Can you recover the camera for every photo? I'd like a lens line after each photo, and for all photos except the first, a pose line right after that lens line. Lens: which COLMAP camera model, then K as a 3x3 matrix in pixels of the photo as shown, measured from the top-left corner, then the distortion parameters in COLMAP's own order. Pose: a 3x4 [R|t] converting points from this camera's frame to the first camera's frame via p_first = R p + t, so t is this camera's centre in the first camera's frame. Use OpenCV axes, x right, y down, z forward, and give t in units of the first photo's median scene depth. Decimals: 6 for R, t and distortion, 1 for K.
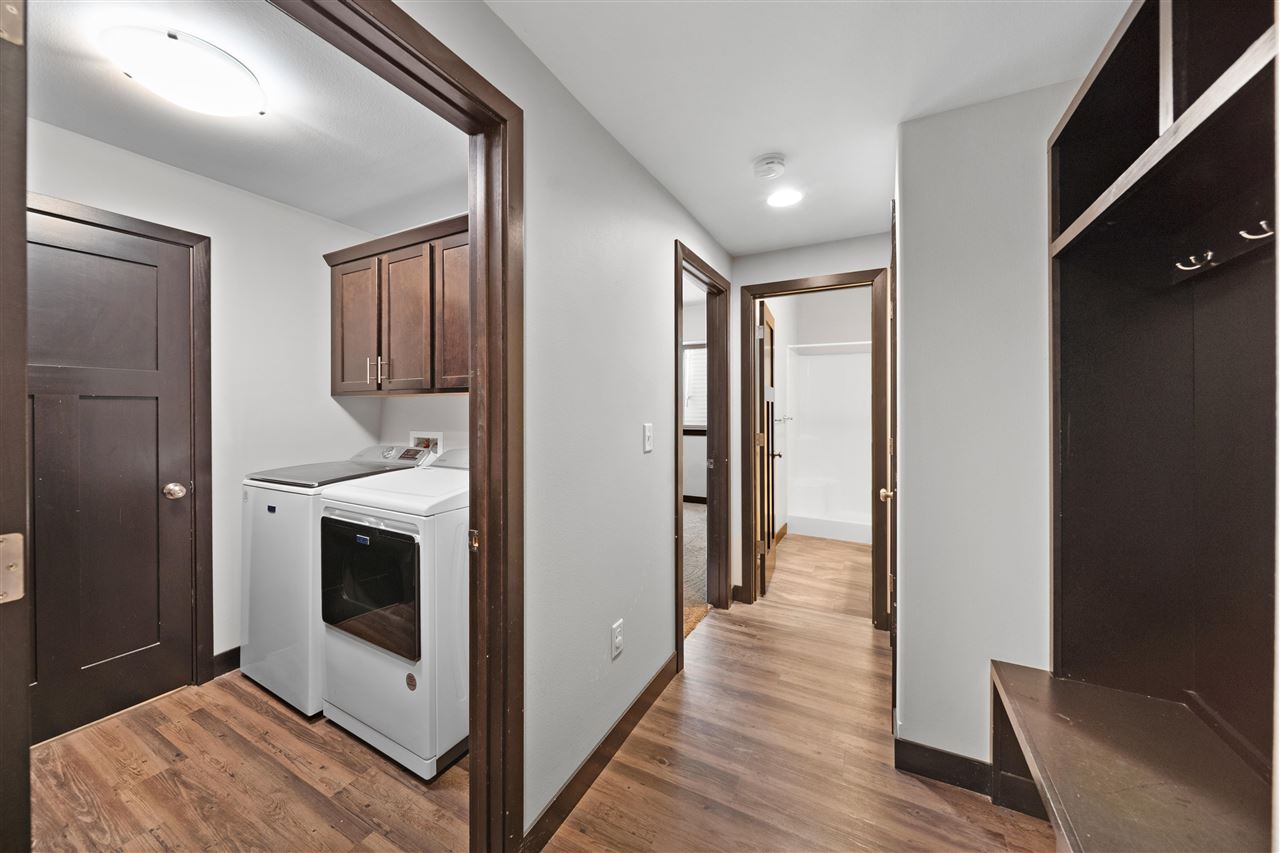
lens RADIAL K [[523.4, 0, 639.0], [0, 523.4, 411.9], [0, 0, 1]] dist [-0.001557, -0.000123]
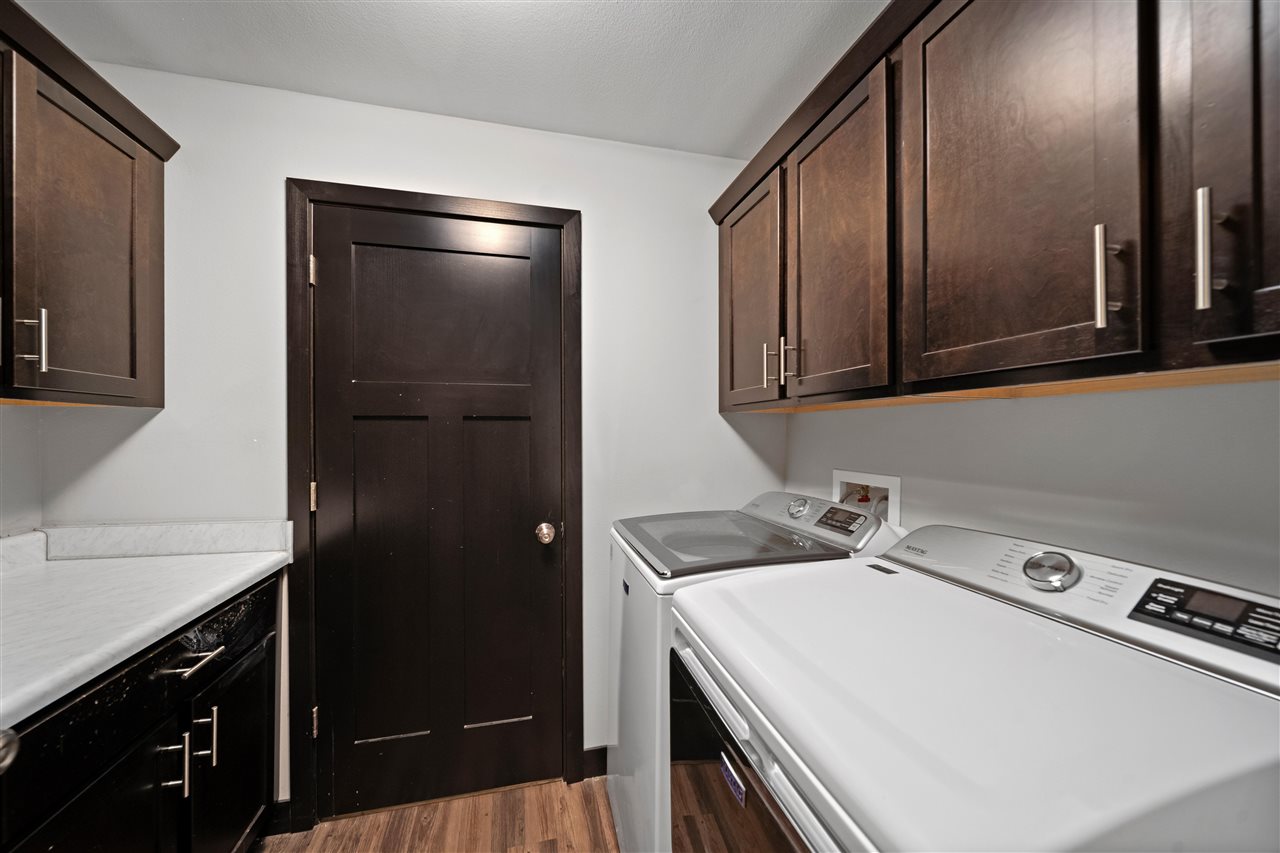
lens RADIAL K [[472.8, 0, 640.0], [0, 472.8, 426.5], [0, 0, 1]] dist [-0.000879, -0.000063]
pose [[0.718562, -0.006875, -0.695429, -0.256182], [-0.006122, 0.999850, -0.016209, -0.002081], [0.695436, 0.015904, 0.718412, 0.534797]]
